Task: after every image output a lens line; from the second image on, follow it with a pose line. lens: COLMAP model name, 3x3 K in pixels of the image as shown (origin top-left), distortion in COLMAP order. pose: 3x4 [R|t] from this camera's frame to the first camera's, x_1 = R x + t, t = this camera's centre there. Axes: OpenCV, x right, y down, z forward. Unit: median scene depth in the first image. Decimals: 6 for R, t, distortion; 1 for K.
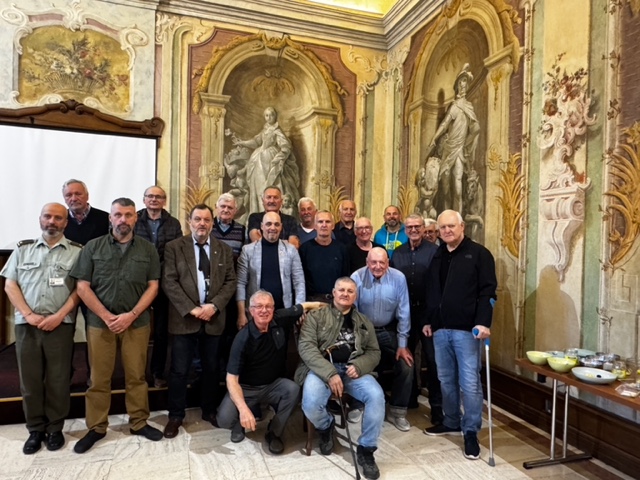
lens RADIAL K [[434.0, 0, 314.1], [0, 434.0, 242.5], [0, 0, 1]] dist [-0.012587, 0.009067]
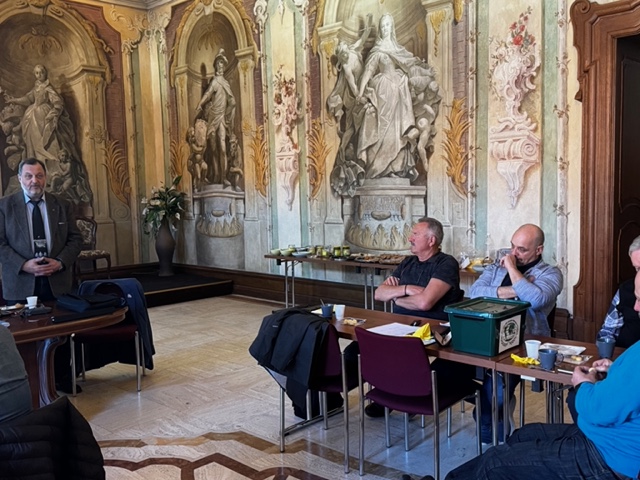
lens RADIAL K [[644.6, 0, 317.6], [0, 644.6, 245.9], [0, 0, 1]] dist [0.139591, 0.000000]
pose [[0.886278, -0.093414, 0.453636, -0.287474], [0.053042, 0.993476, 0.100952, -0.009805], [-0.460107, -0.065410, 0.885451, -0.768941]]
